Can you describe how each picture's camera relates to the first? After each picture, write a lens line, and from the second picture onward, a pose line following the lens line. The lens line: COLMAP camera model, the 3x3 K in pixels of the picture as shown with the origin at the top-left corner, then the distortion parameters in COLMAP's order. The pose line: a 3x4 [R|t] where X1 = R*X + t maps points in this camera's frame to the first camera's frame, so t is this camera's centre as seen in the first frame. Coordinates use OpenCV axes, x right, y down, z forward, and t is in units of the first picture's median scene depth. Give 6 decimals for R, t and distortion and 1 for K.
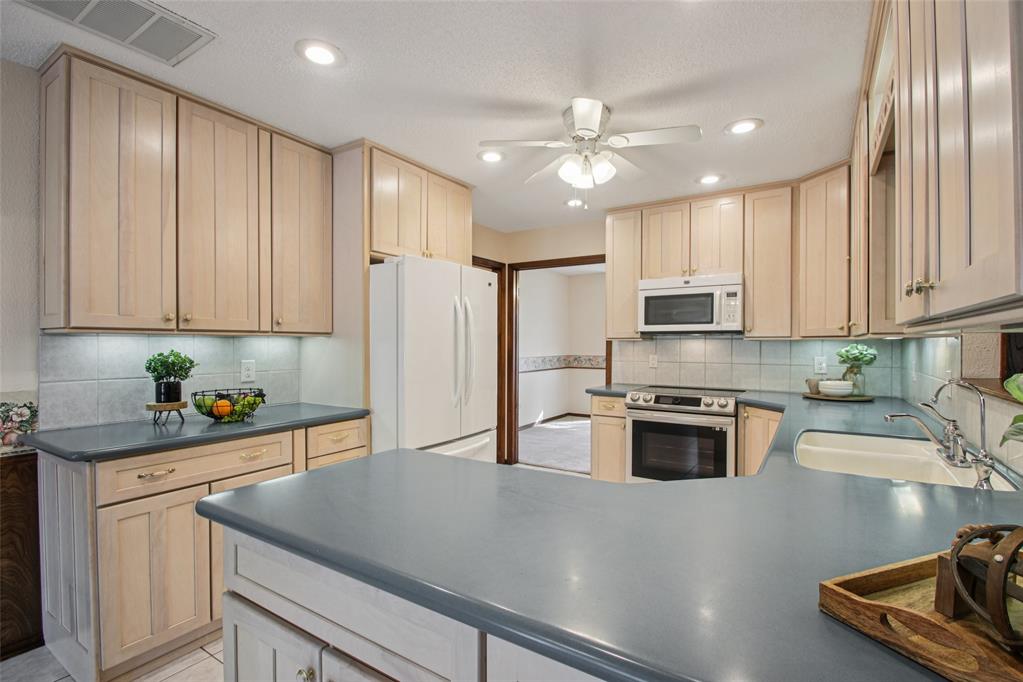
lens RADIAL K [[478.0, 0, 505.3], [0, 478.0, 349.3], [0, 0, 1]] dist [0.002760, -0.007688]
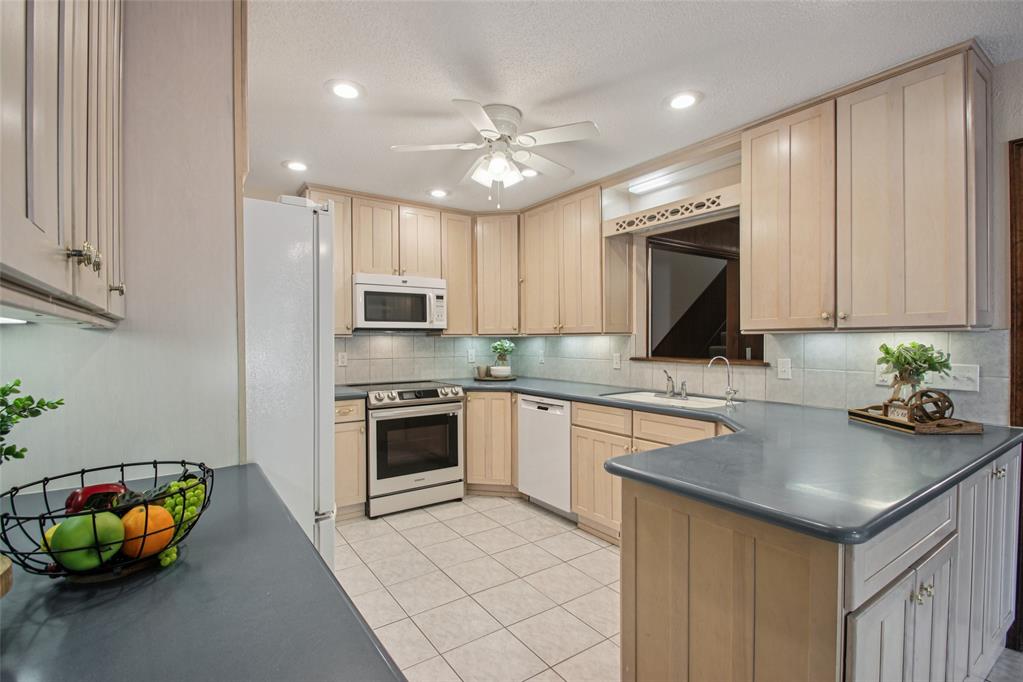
lens RADIAL K [[478.0, 0, 514.5], [0, 478.0, 349.4], [0, 0, 1]] dist [0.002760, -0.007688]
pose [[0.369304, -0.022537, 0.929035, -0.570012], [0.016334, 0.999709, 0.017759, -0.007338], [-0.929165, 0.008616, 0.369565, 0.434478]]
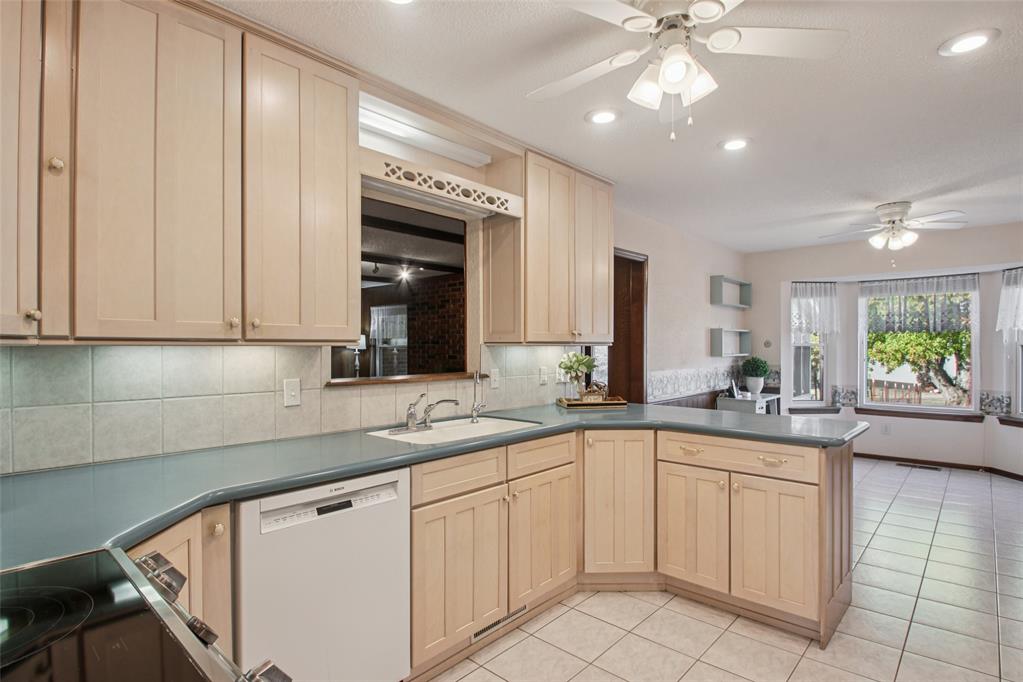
lens RADIAL K [[525.1, 0, 506.2], [0, 525.1, 348.3], [0, 0, 1]] dist [-0.000186, -0.009823]
pose [[-0.985265, 0.001896, 0.171027, 0.202189], [0.004501, 0.999880, 0.014846, -0.021794], [-0.170978, 0.015397, -0.985154, 1.273449]]
